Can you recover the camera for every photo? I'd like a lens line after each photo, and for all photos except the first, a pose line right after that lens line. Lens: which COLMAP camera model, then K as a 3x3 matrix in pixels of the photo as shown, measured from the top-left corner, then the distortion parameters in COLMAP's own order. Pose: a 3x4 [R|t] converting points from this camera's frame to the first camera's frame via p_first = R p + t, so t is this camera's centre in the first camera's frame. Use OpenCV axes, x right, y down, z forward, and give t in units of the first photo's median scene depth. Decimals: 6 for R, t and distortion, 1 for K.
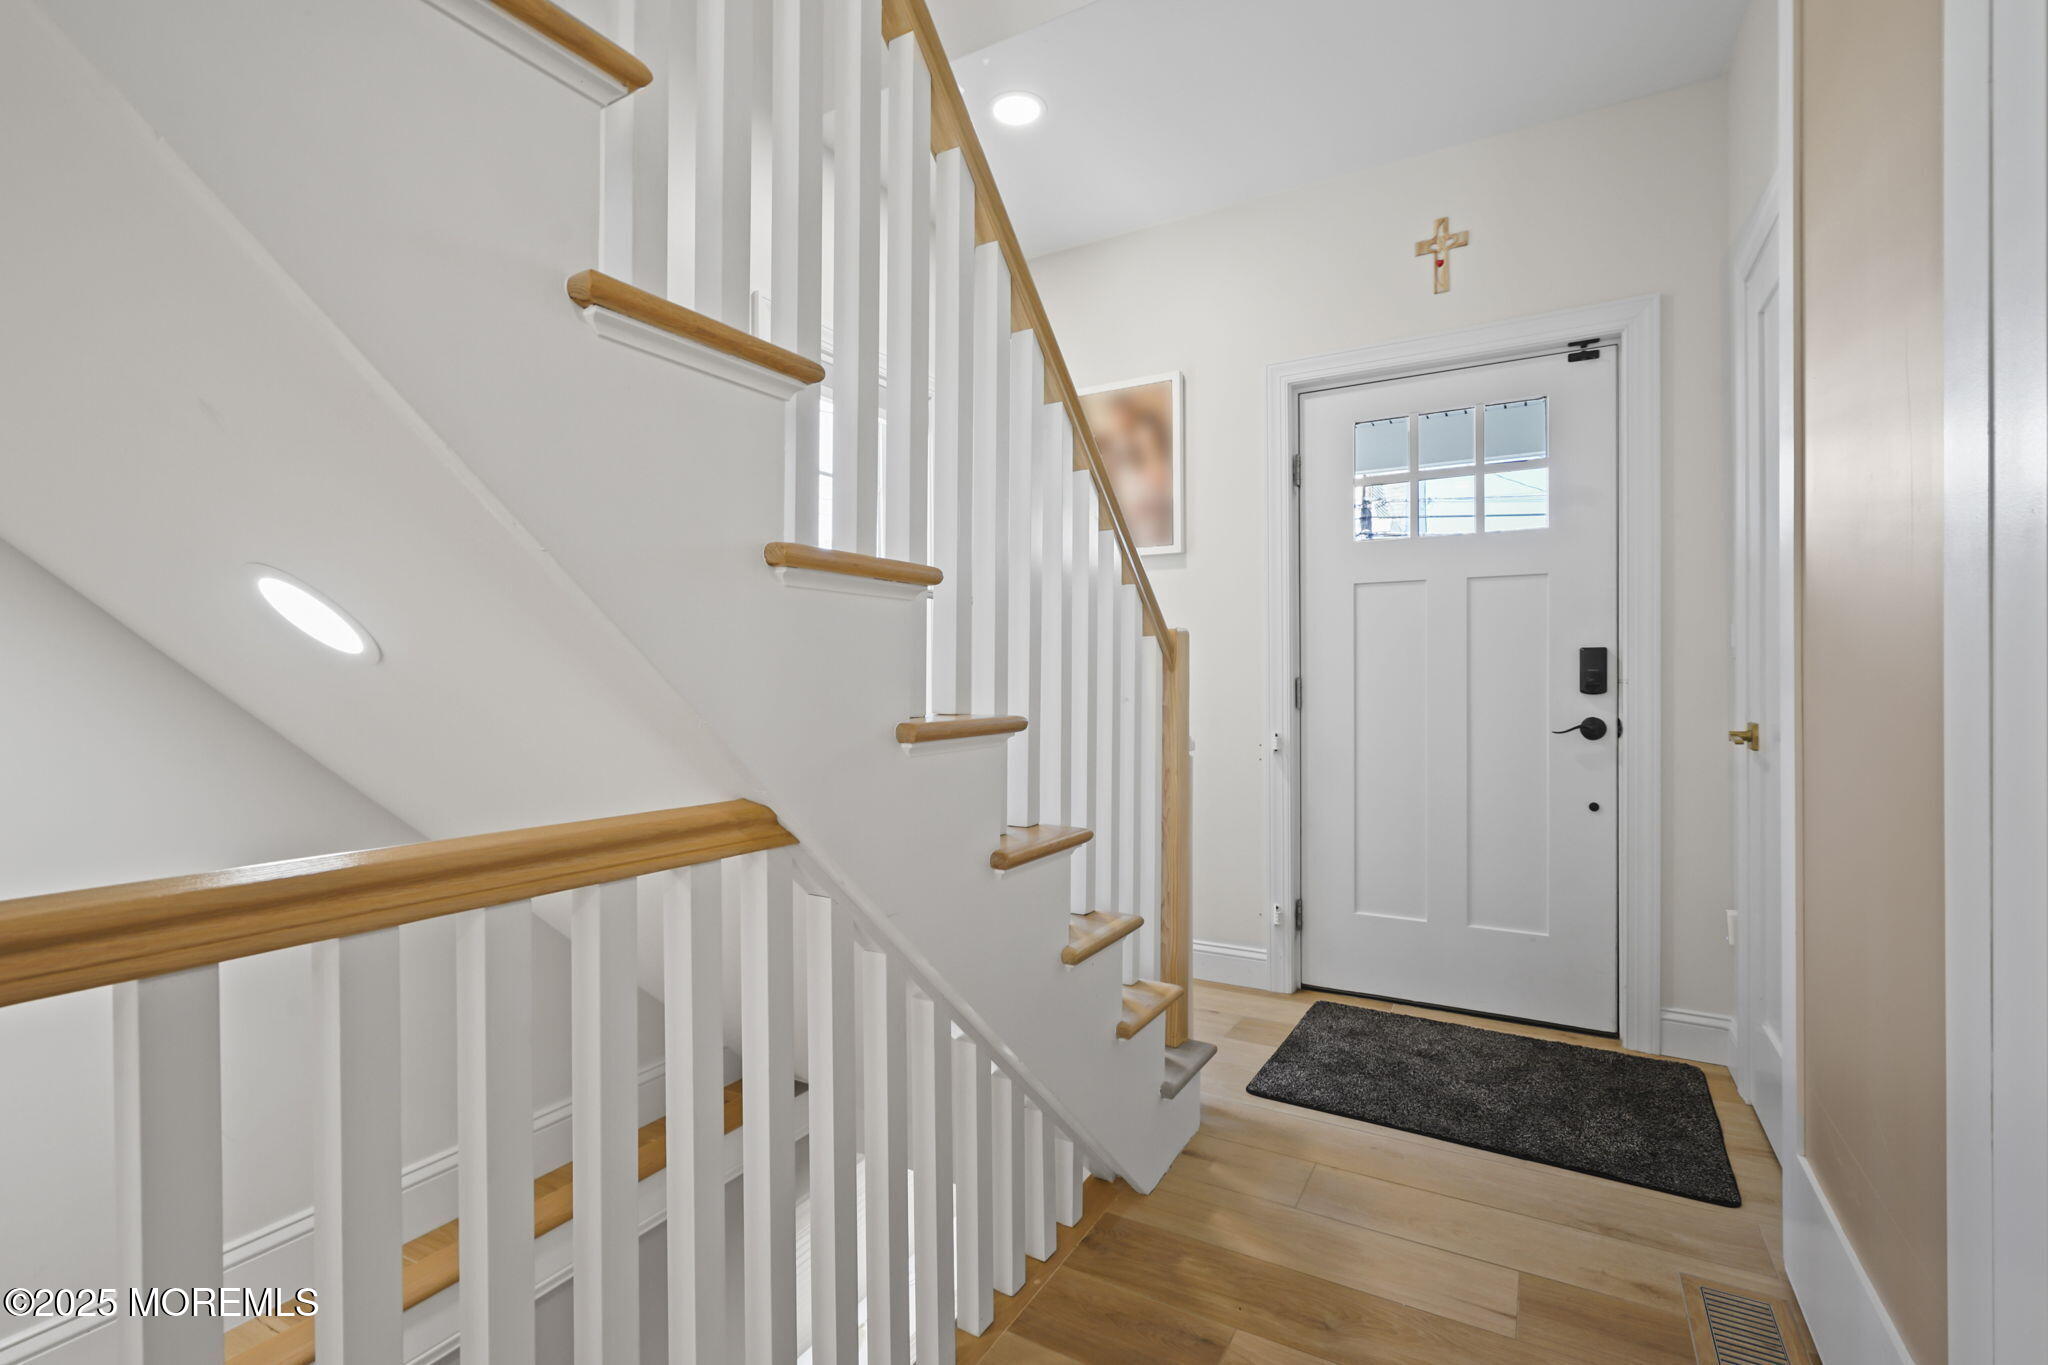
lens RADIAL K [[927.1, 0, 1018.4], [0, 927.1, 691.0], [0, 0, 1]] dist [-0.003532, -0.000254]
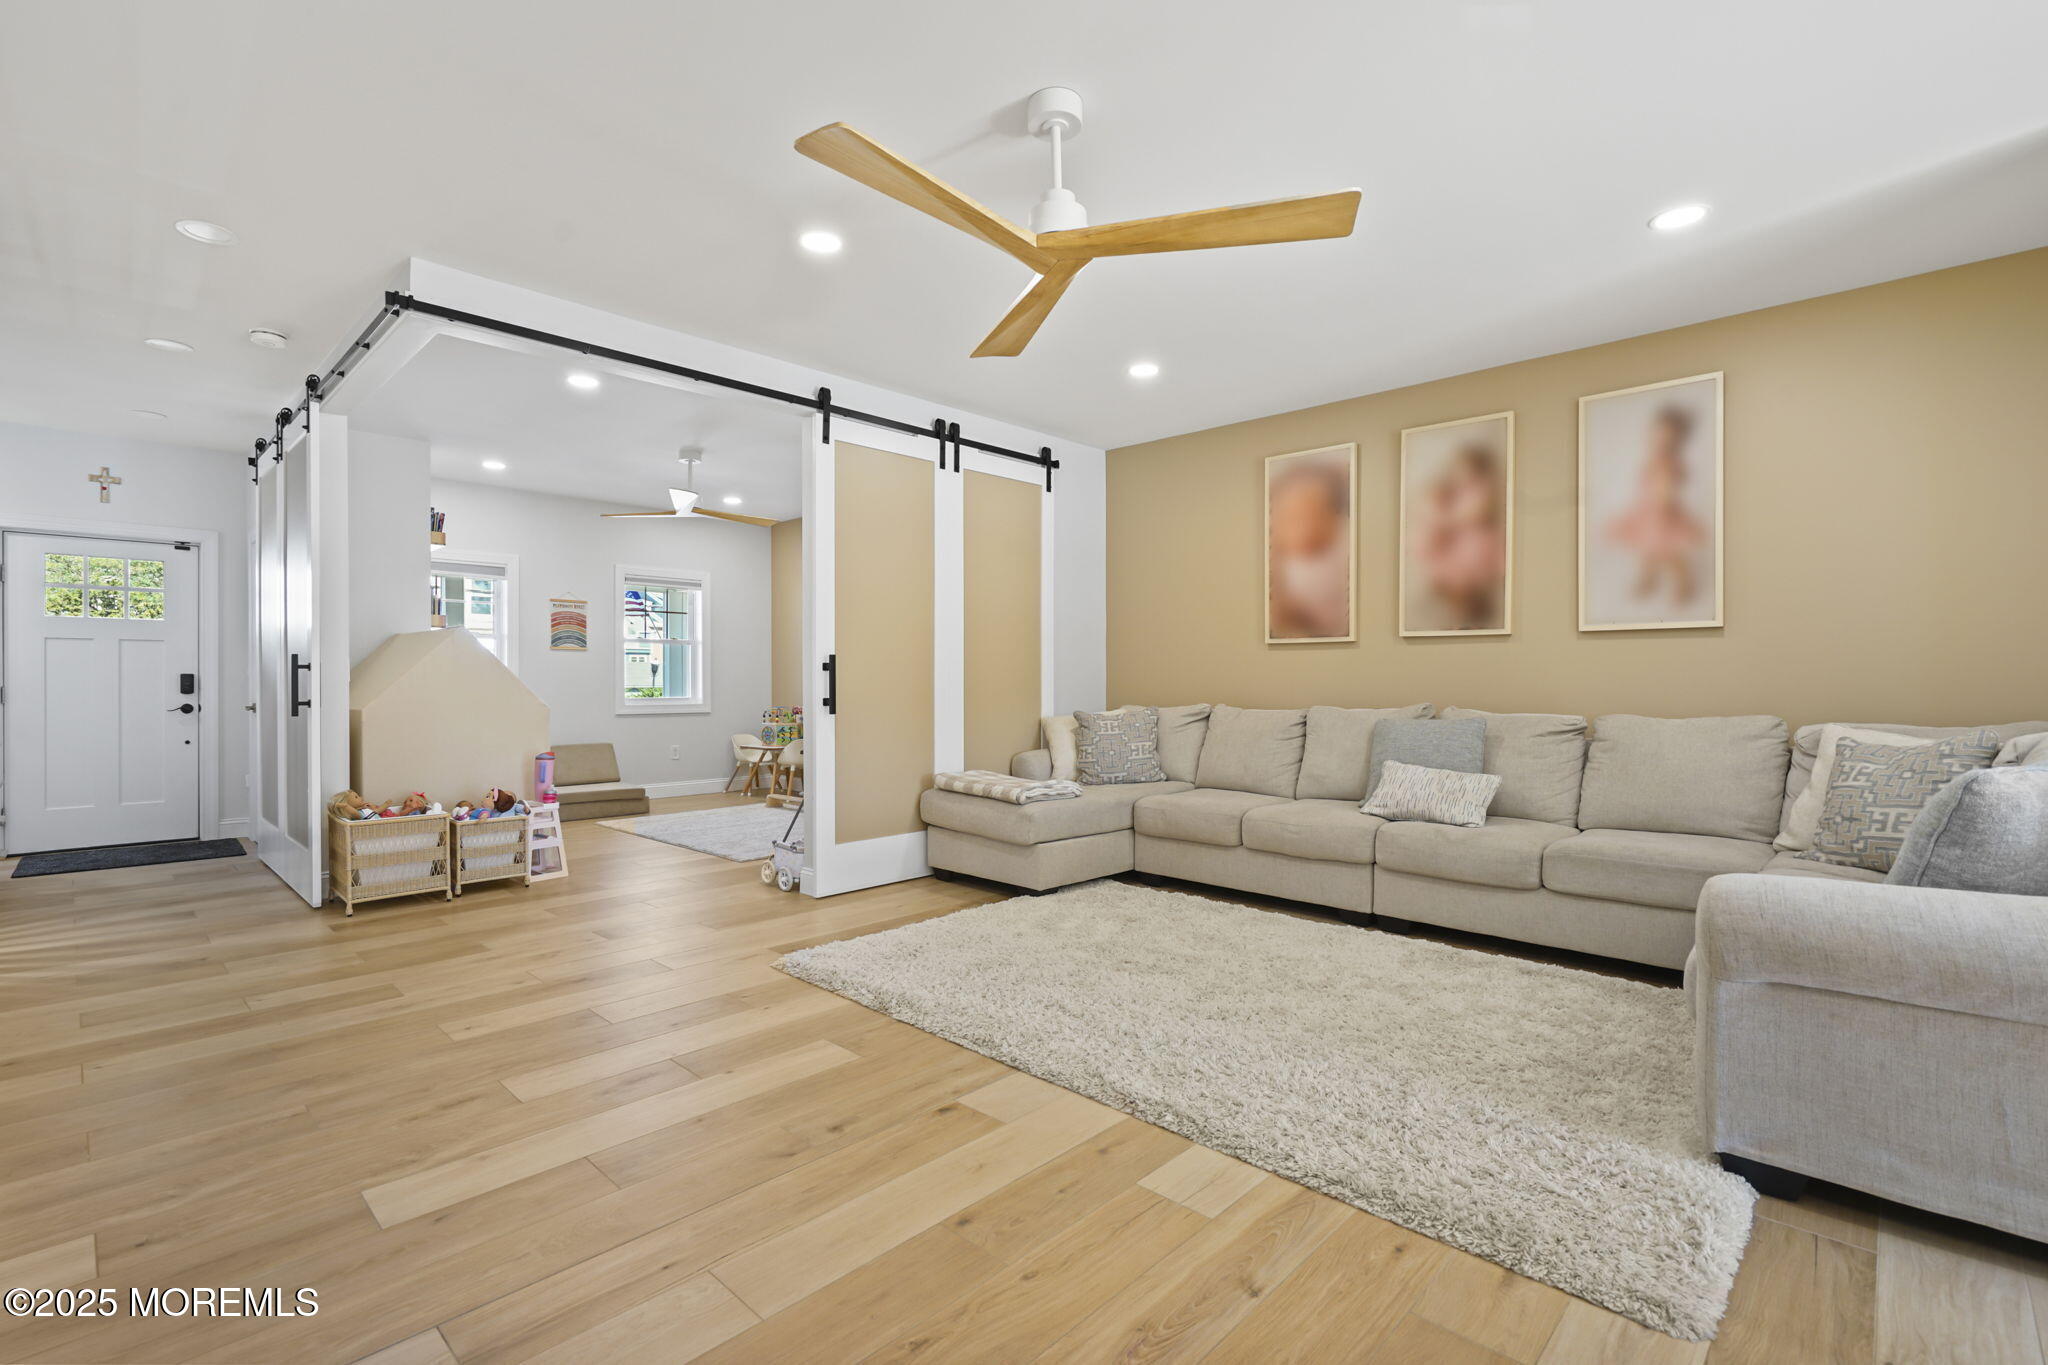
lens RADIAL K [[927.1, 0, 1025.8], [0, 927.1, 679.4], [0, 0, 1]] dist [-0.003532, -0.000254]
pose [[0.237029, 0.001259, 0.971502, -1.134637], [0.004813, 0.999985, -0.002470, -0.016707], [-0.971491, 0.005261, 0.237020, -1.596274]]
